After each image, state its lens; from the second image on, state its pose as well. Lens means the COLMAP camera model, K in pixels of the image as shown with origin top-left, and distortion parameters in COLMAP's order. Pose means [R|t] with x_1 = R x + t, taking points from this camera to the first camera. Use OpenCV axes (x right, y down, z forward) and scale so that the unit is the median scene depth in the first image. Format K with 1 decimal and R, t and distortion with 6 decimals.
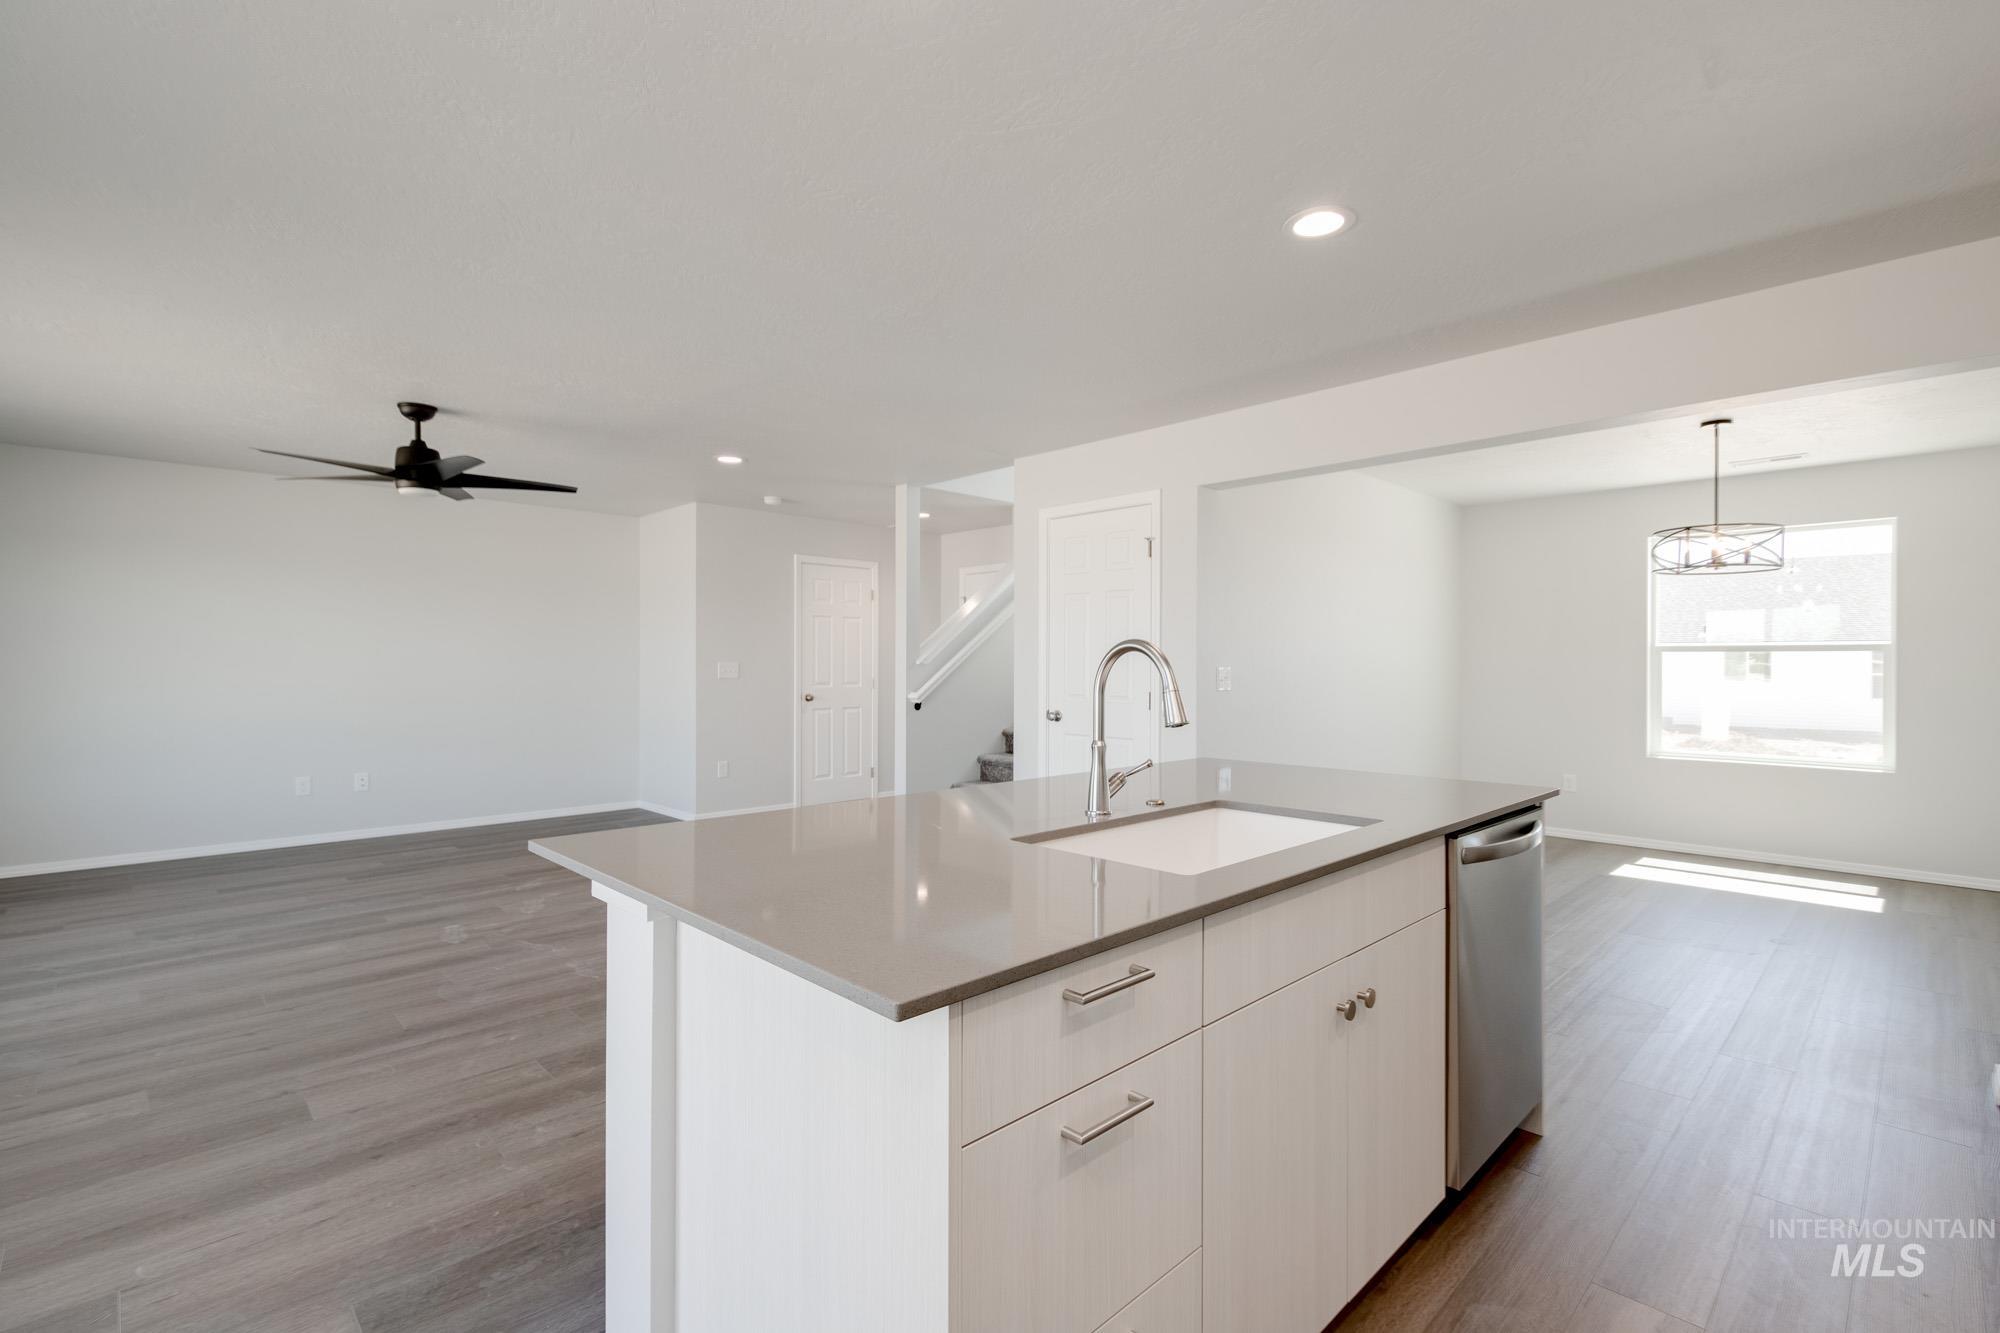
lens RADIAL K [[902.8, 0, 1000.0], [0, 902.8, 666.5], [0, 0, 1]] dist [0.015401, -0.000087]
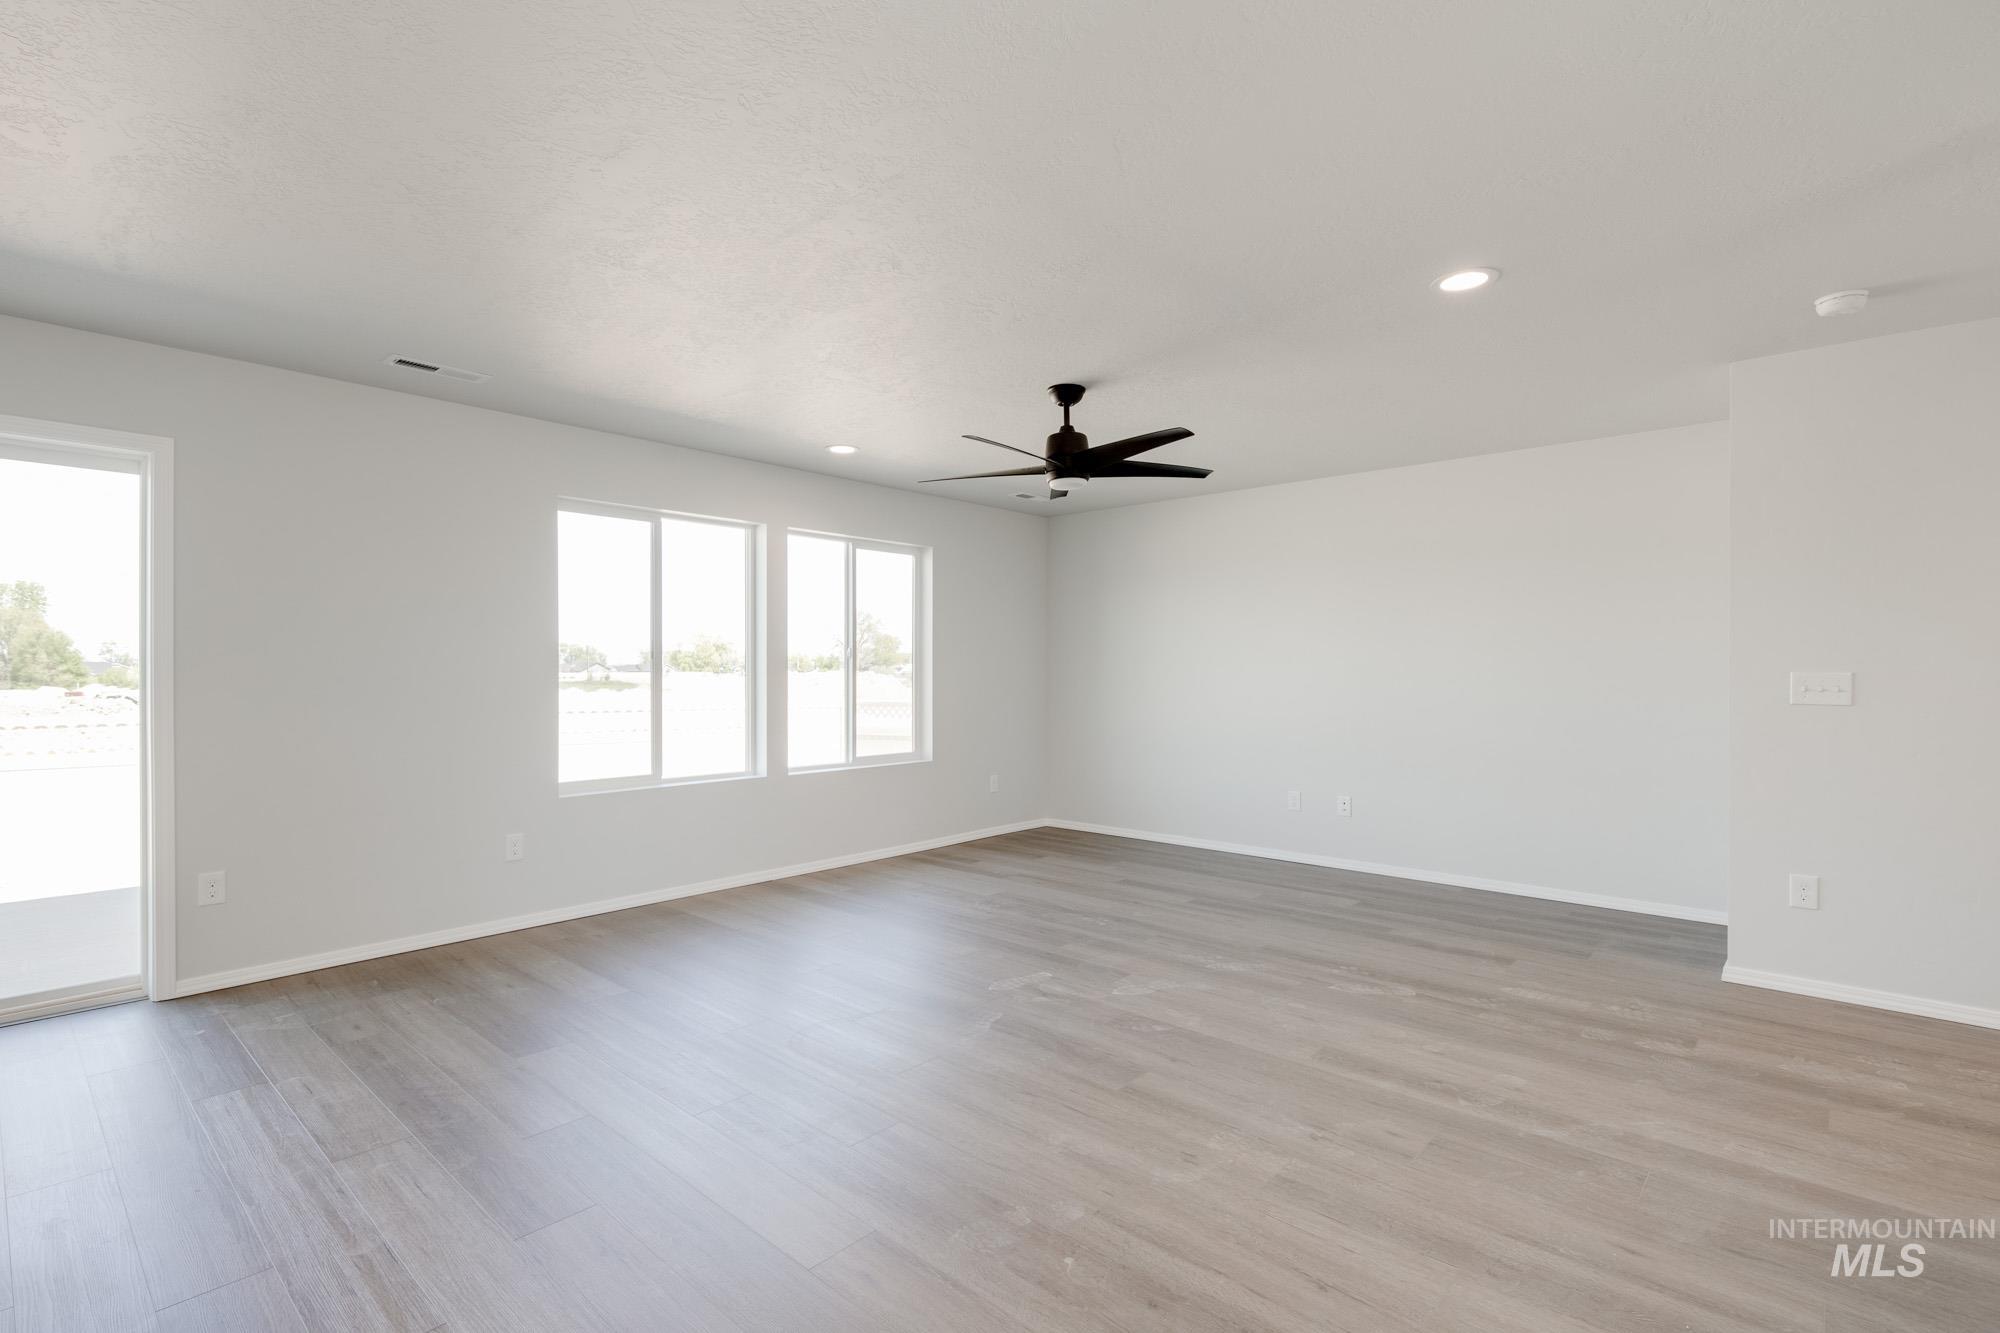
lens RADIAL K [[875.6, 0, 945.7], [0, 875.6, 675.8], [0, 0, 1]] dist [-0.001152, -0.000208]
pose [[0.056526, -0.003715, -0.998394, 0.161008], [-0.005741, 0.999975, -0.004046, 0.002668], [0.998385, 0.005961, 0.056504, 0.589950]]
